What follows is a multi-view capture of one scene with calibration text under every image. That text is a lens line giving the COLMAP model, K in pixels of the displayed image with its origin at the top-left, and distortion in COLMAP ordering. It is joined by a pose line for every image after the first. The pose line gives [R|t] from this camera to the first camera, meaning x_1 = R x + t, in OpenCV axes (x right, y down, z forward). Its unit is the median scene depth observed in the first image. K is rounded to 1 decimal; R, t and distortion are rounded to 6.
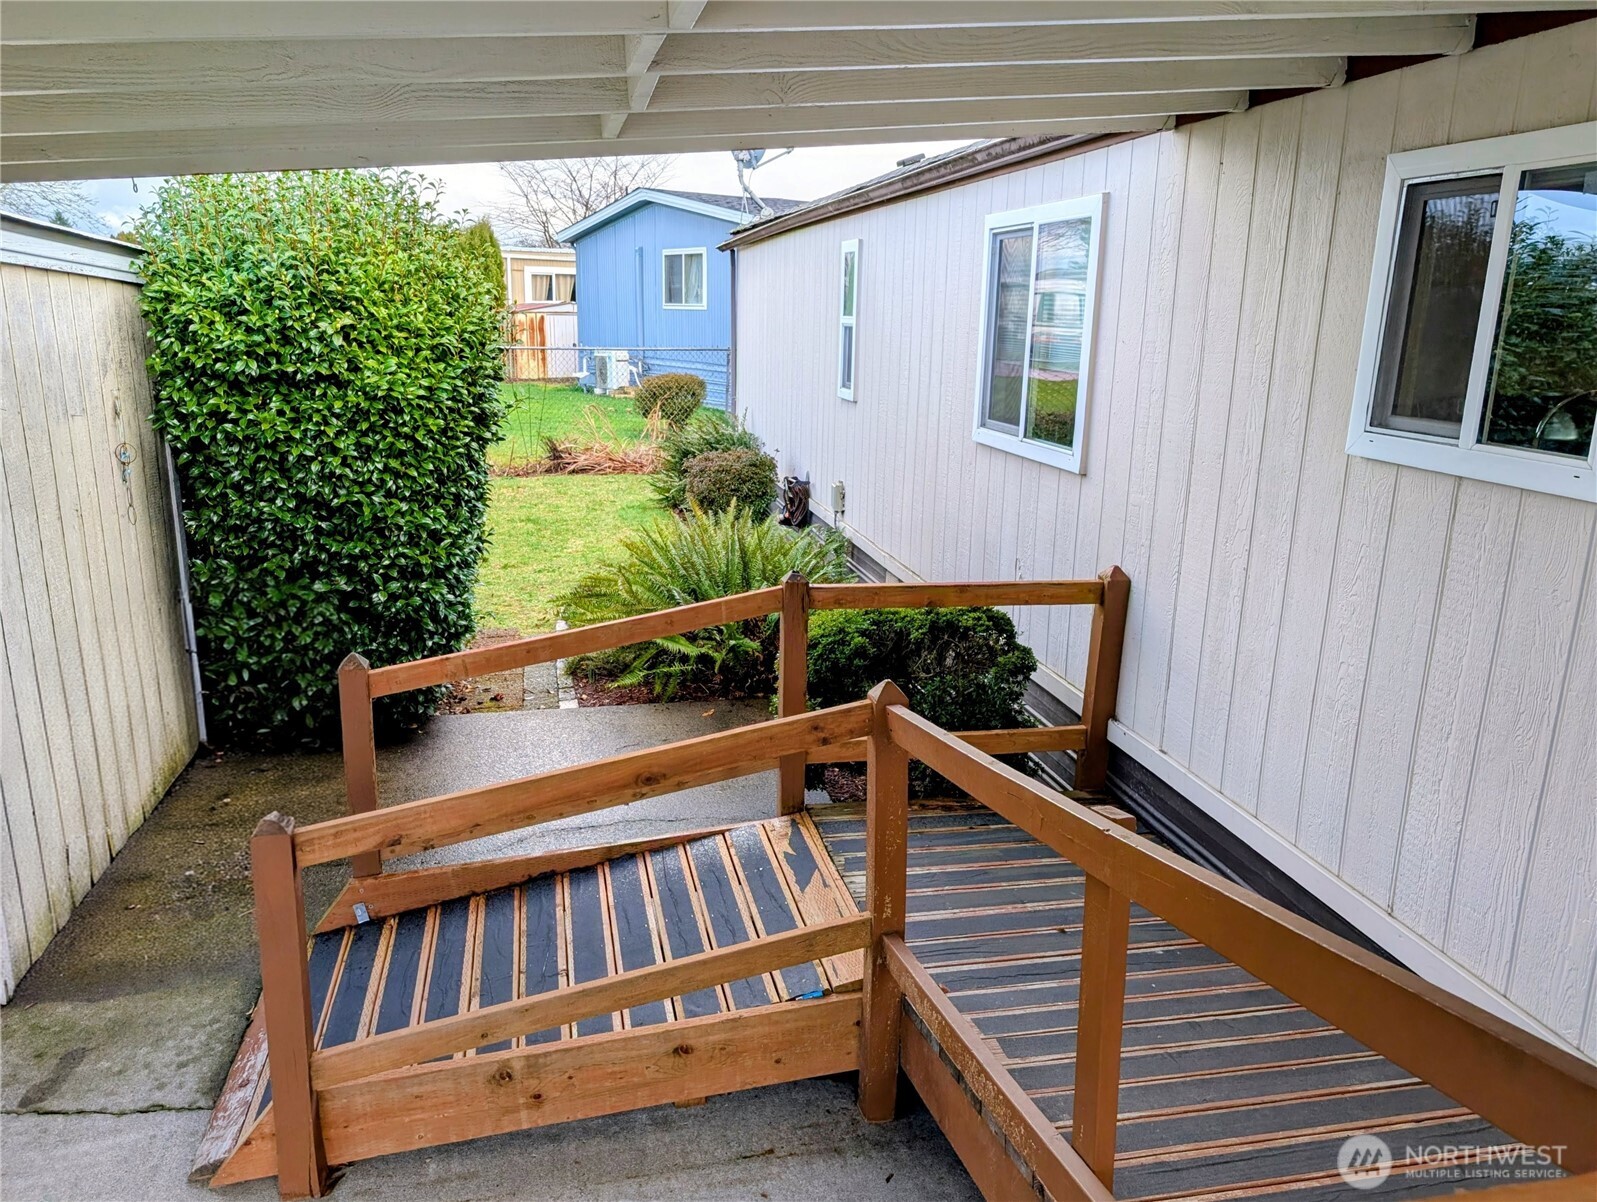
lens RADIAL K [[1187.4, 0, 796.4], [0, 1187.4, 638.8], [0, 0, 1]] dist [-0.036214, -0.000187]
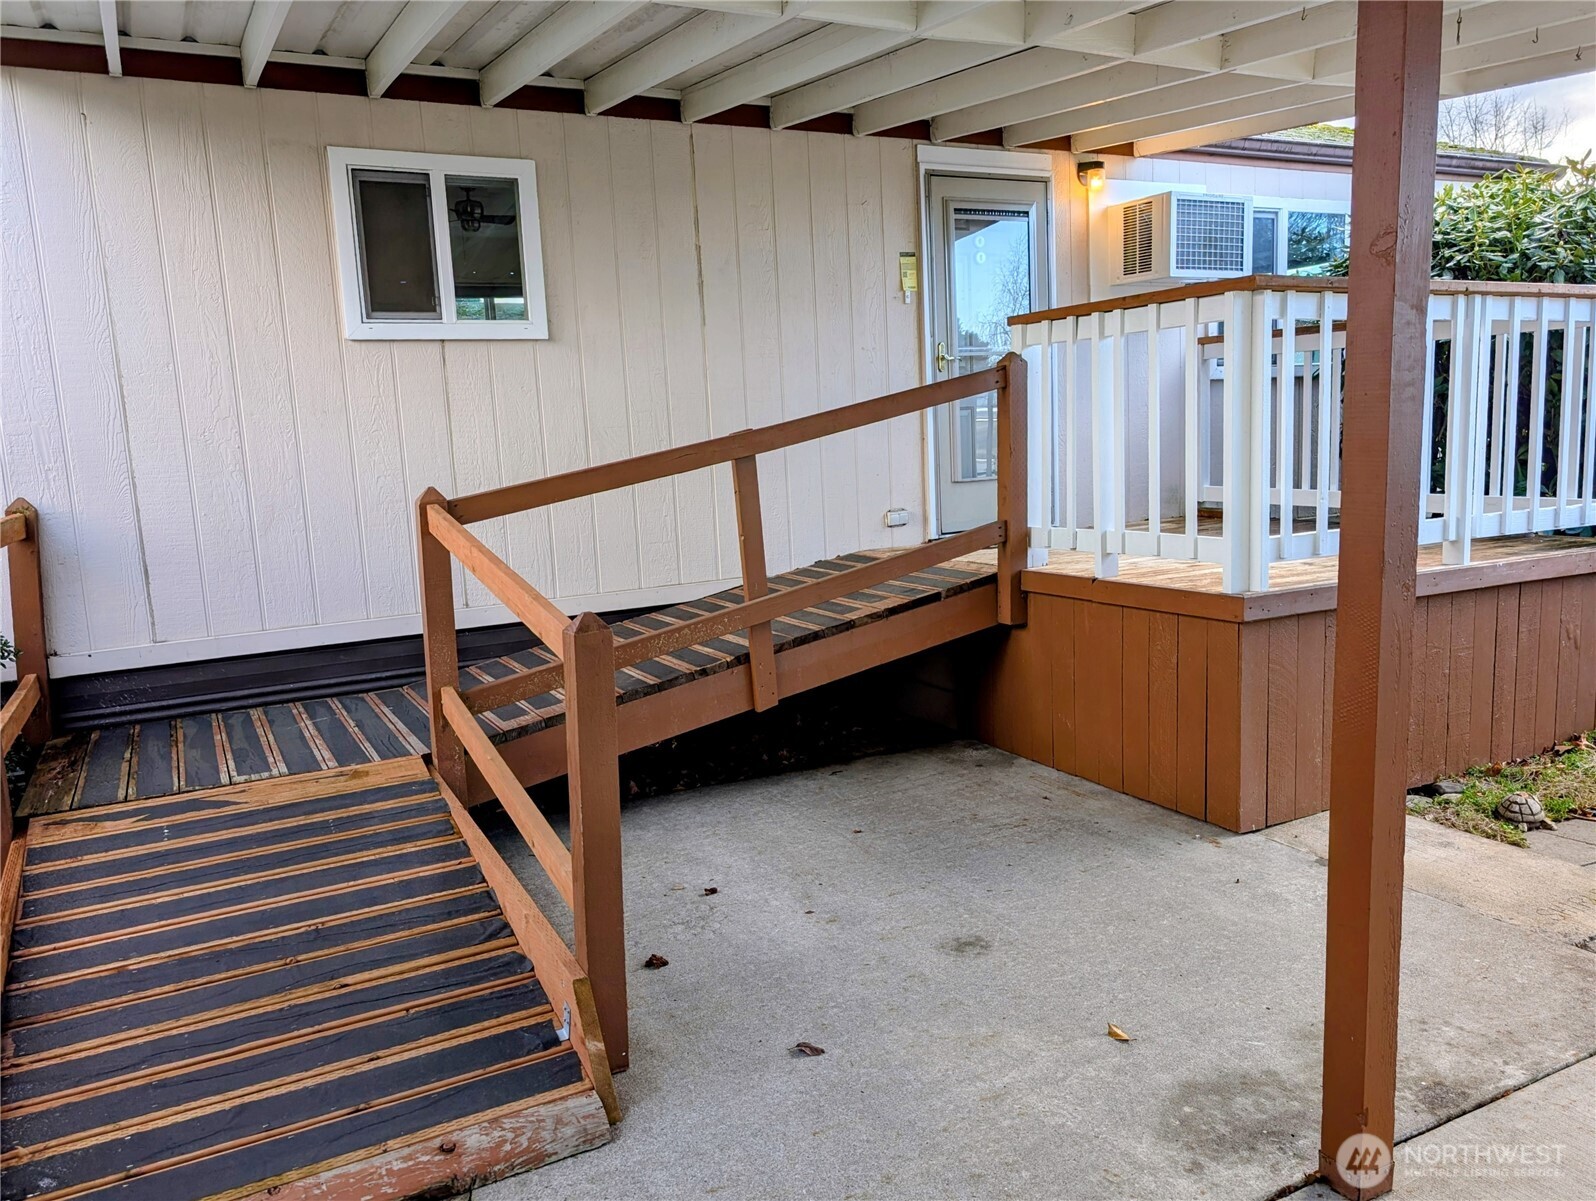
lens RADIAL K [[1168.9, 0, 802.3], [0, 1168.9, 641.3], [0, 0, 1]] dist [-0.004859, -0.002664]
pose [[-0.290481, -0.182874, 0.939243, -1.042772], [0.292029, 0.917796, 0.269014, -0.028010], [-0.911230, 0.352430, -0.213198, 0.796268]]
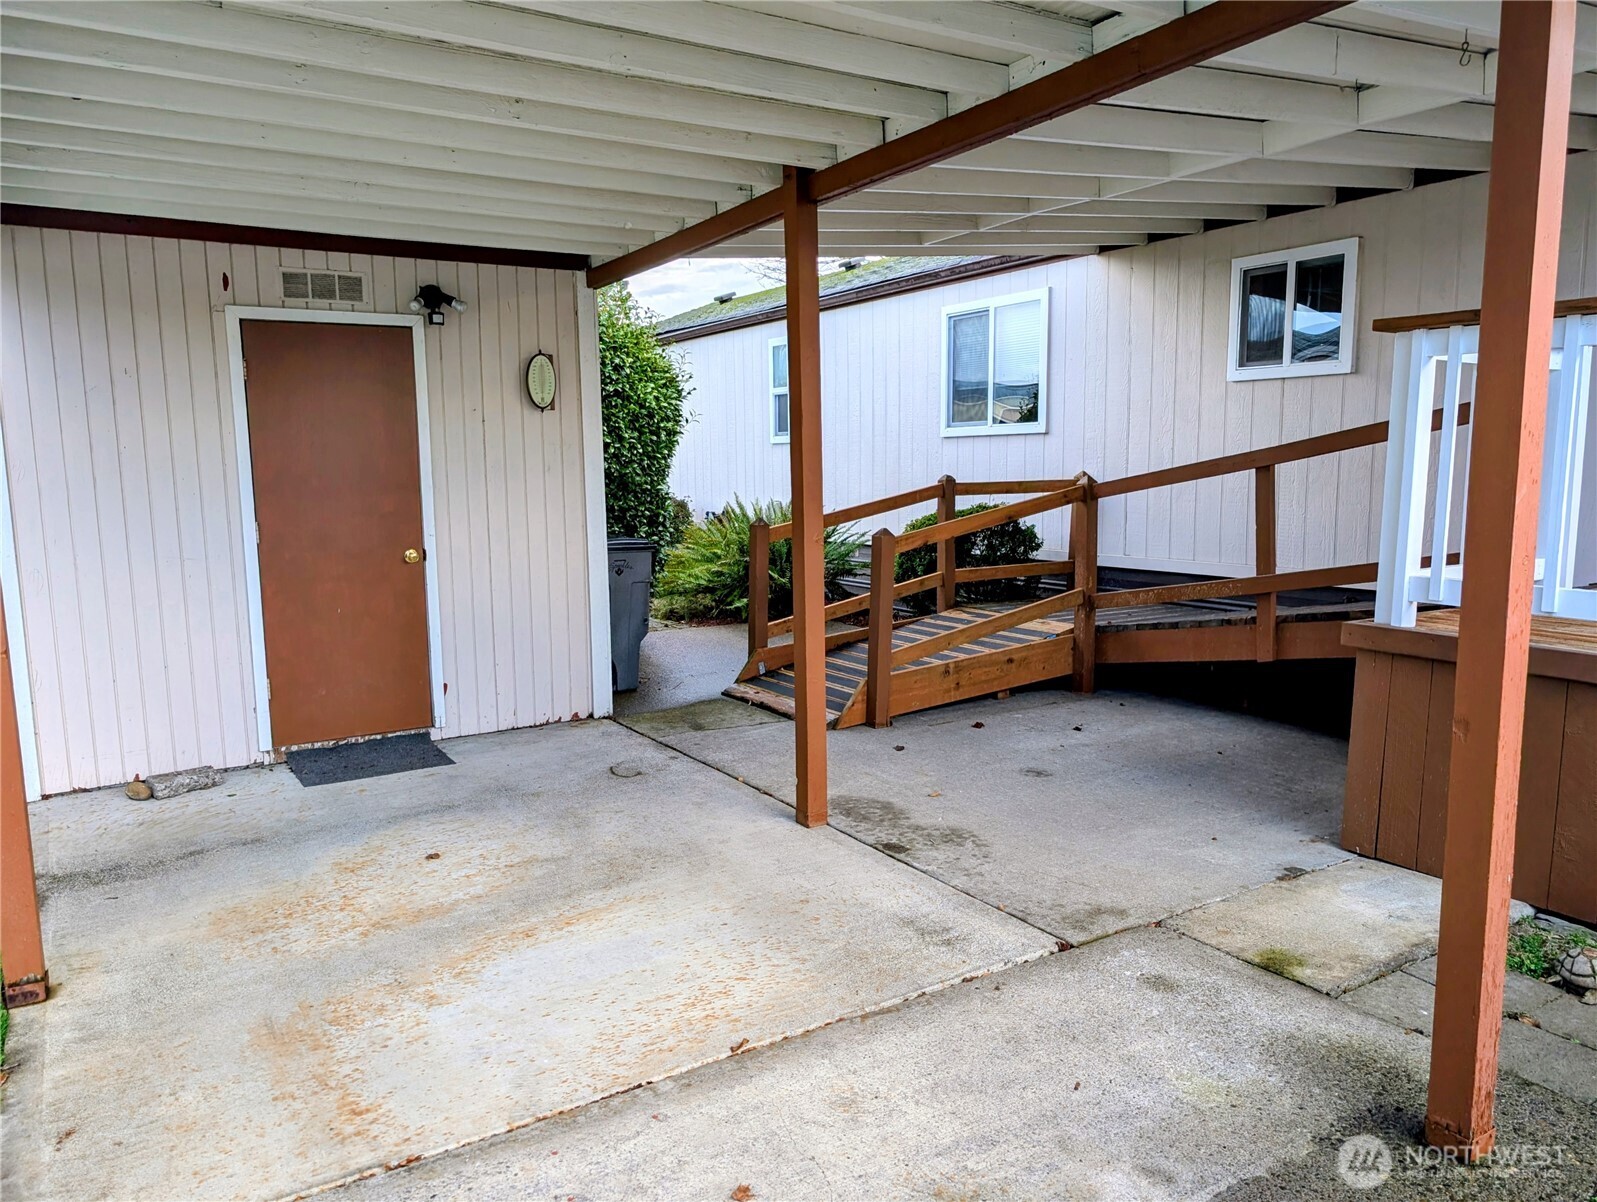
lens RADIAL K [[1169.7, 0, 802.8], [0, 1169.7, 641.8], [0, 0, 1]] dist [-0.004859, -0.002664]
pose [[0.934054, -0.080945, 0.347838, -1.033144], [0.122259, 0.987600, -0.098481, 0.422843], [-0.335553, 0.134513, 0.932368, -0.726552]]
